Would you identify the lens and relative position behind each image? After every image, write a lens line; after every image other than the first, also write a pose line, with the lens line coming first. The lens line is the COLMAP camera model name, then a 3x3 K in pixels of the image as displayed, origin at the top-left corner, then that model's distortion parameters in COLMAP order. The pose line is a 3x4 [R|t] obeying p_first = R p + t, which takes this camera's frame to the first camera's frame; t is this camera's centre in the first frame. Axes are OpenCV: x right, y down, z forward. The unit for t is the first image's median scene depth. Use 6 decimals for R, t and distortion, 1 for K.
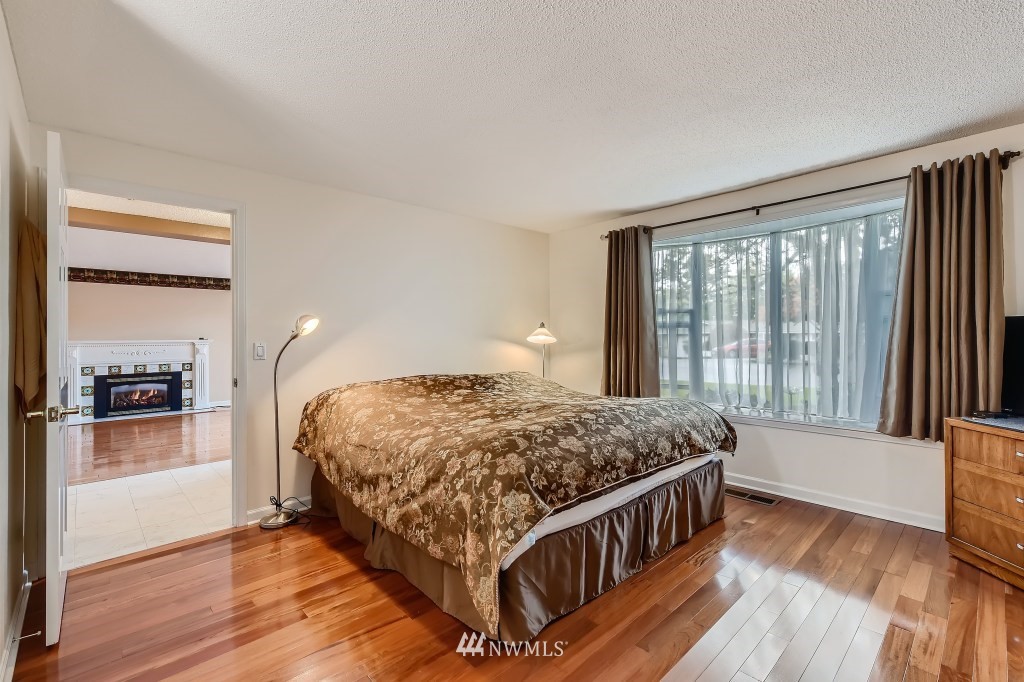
lens RADIAL K [[449.5, 0, 512.6], [0, 449.5, 336.5], [0, 0, 1]] dist [0.008764, -0.000971]
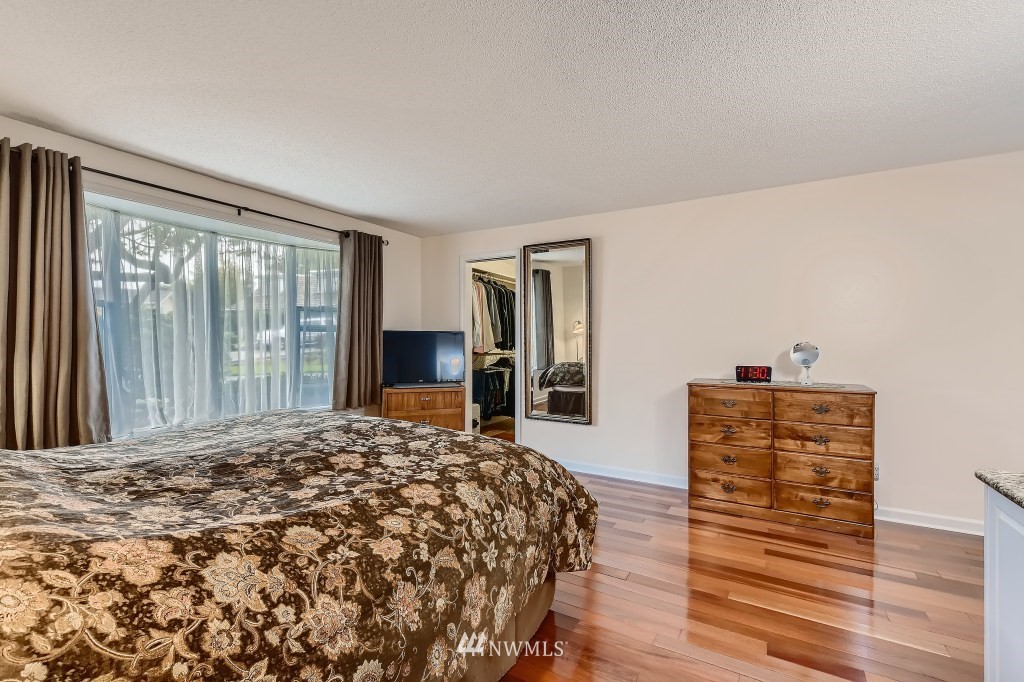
lens RADIAL K [[451.9, 0, 512.8], [0, 451.9, 343.5], [0, 0, 1]] dist [0.014650, -0.000648]
pose [[-0.294788, 0.000121, 0.955563, -0.815302], [0.004958, 0.999987, 0.001403, 0.008806], [-0.955550, 0.005151, -0.294785, 1.064236]]
